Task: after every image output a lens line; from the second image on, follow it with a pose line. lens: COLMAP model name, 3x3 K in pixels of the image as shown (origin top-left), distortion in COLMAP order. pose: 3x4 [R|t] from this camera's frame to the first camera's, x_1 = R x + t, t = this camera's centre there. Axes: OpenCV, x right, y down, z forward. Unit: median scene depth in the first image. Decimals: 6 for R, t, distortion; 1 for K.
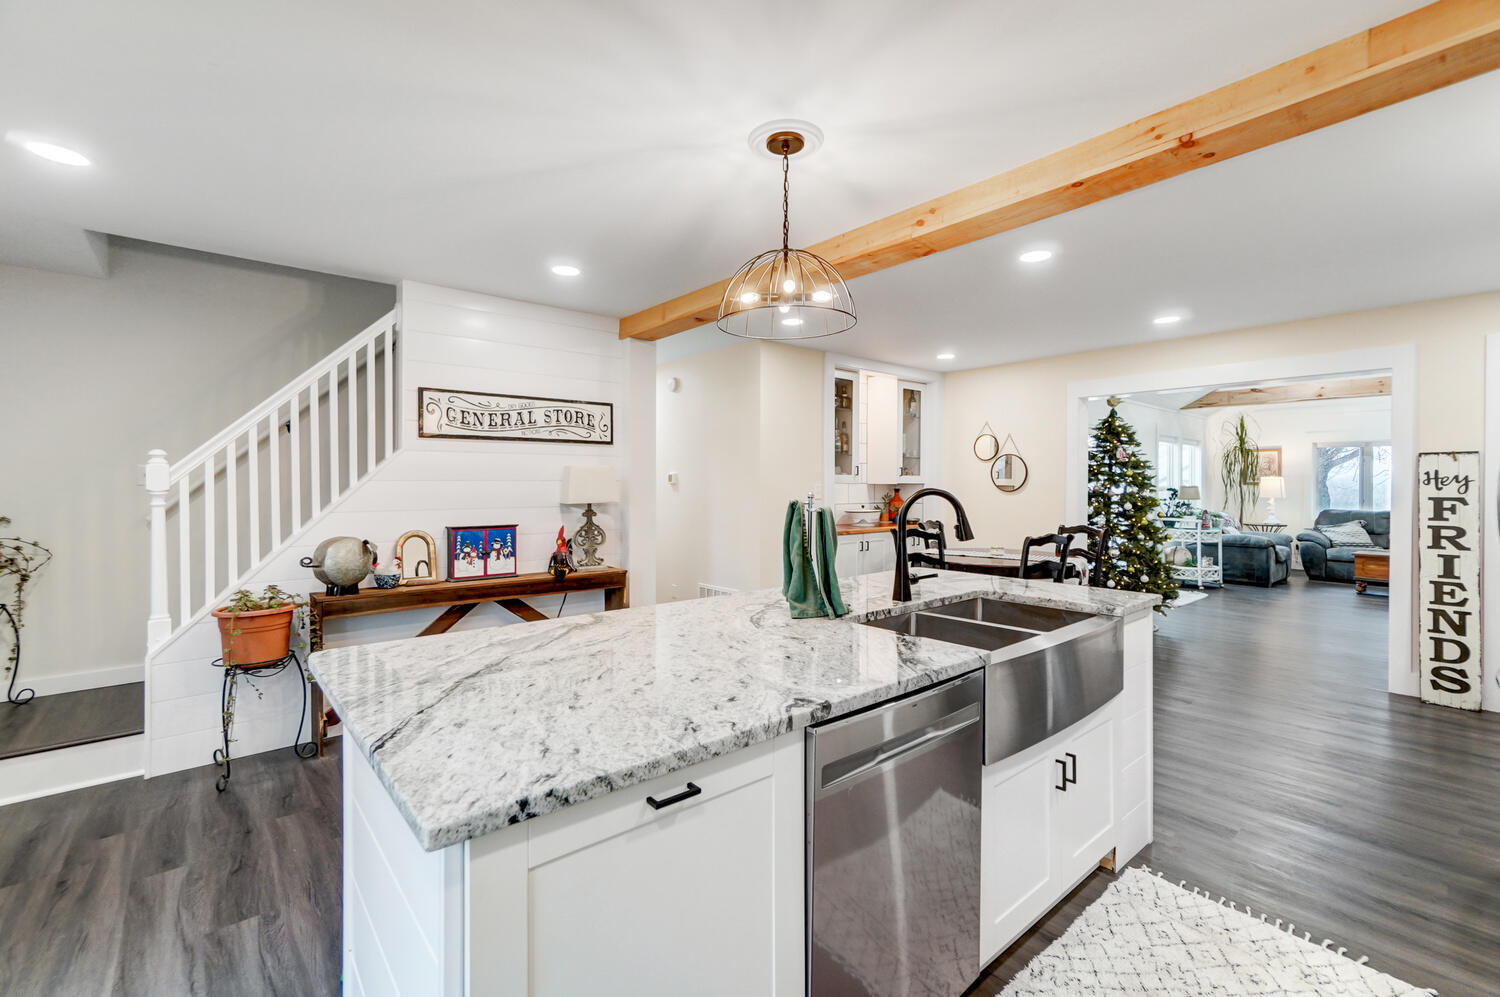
lens RADIAL K [[647.2, 0, 740.1], [0, 647.2, 484.3], [0, 0, 1]] dist [-0.011250, 0.011427]
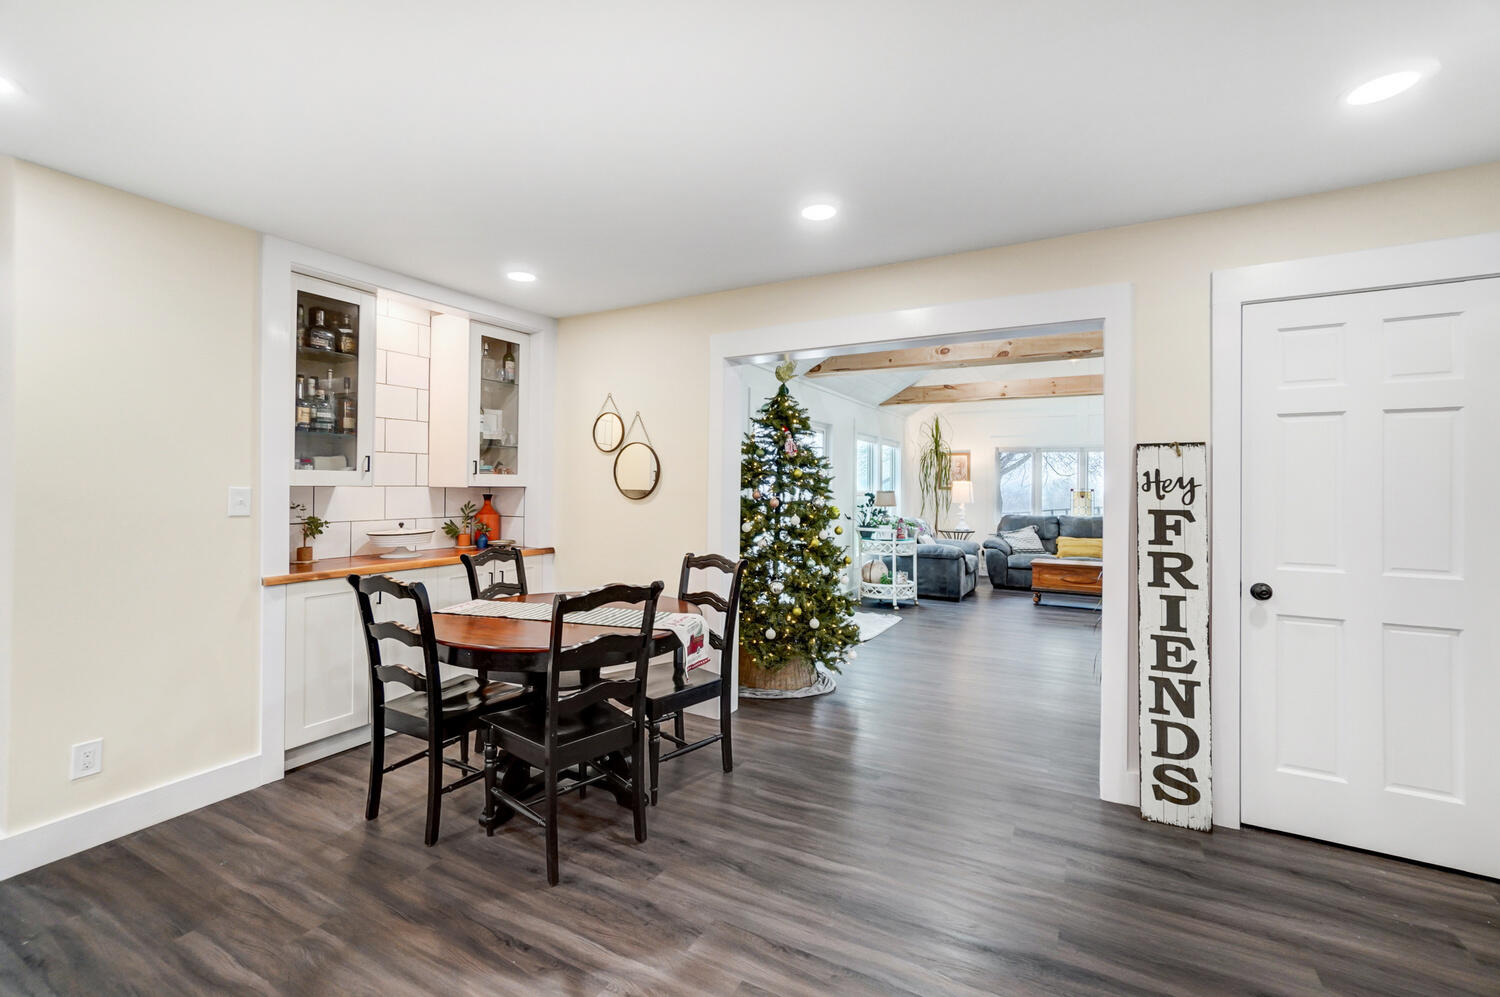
lens RADIAL K [[647.2, 0, 740.1], [0, 647.2, 484.3], [0, 0, 1]] dist [-0.011250, 0.011427]
pose [[0.936644, 0.005440, 0.350241, 0.292752], [-0.003678, 0.999977, -0.005696, -0.000755], [-0.350264, 0.004047, 0.936642, 0.355358]]
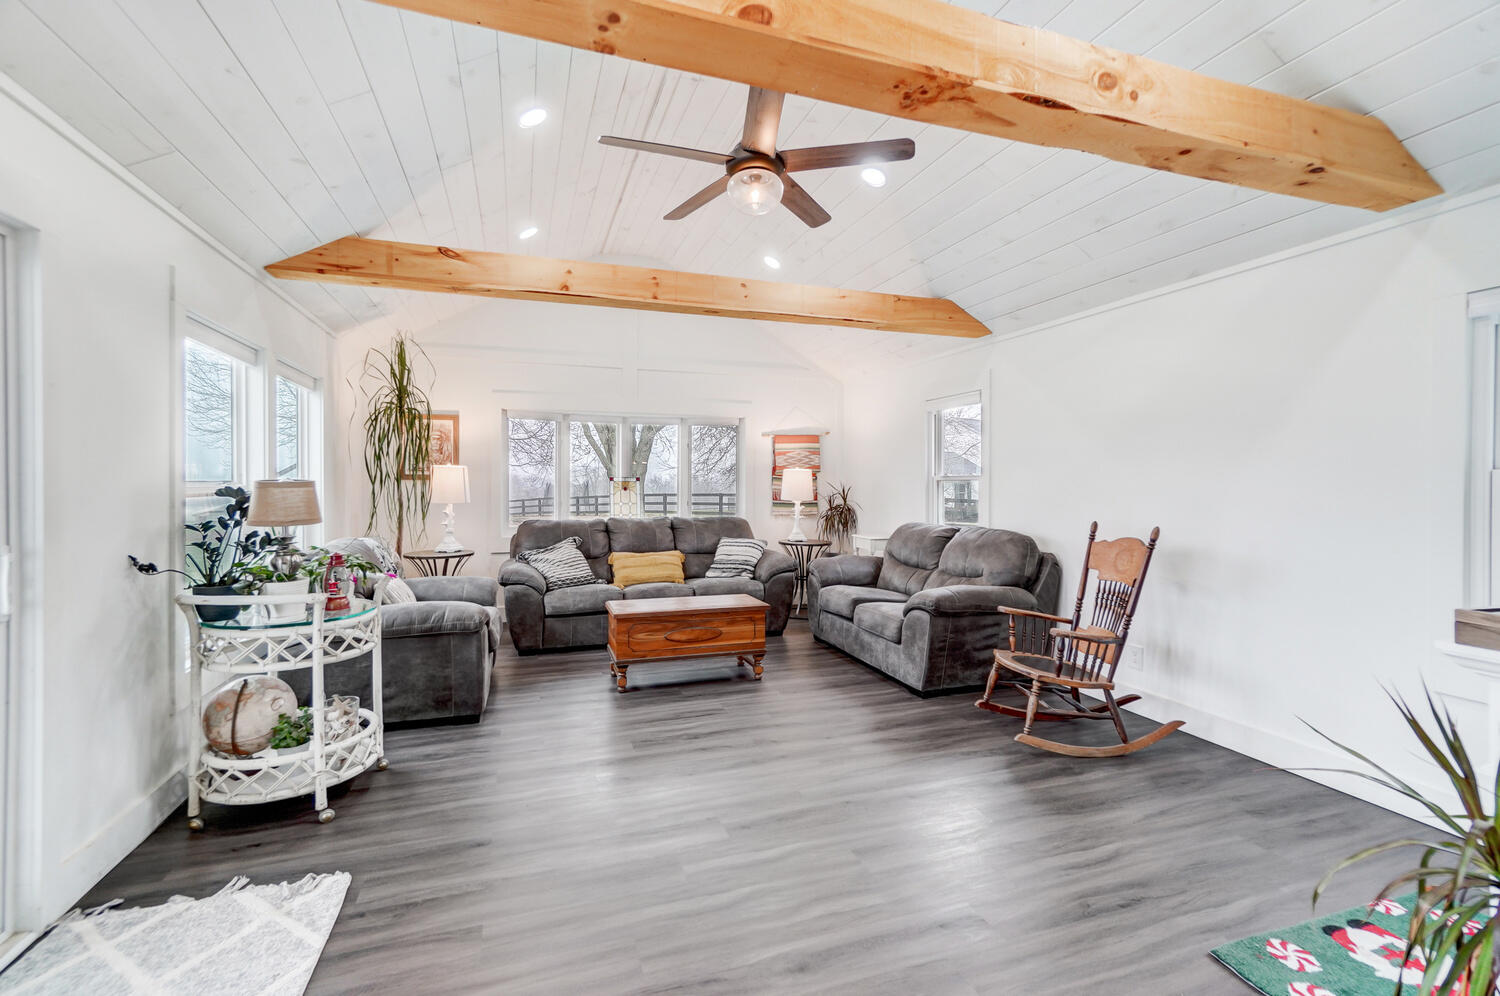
lens RADIAL K [[647.2, 0, 740.1], [0, 647.2, 483.8], [0, 0, 1]] dist [-0.011250, 0.011427]
pose [[0.368689, -0.005452, 0.929537, 0.701328], [0.003075, 0.999984, 0.004646, 0.004609], [-0.929548, 0.001146, 0.368700, 0.981687]]
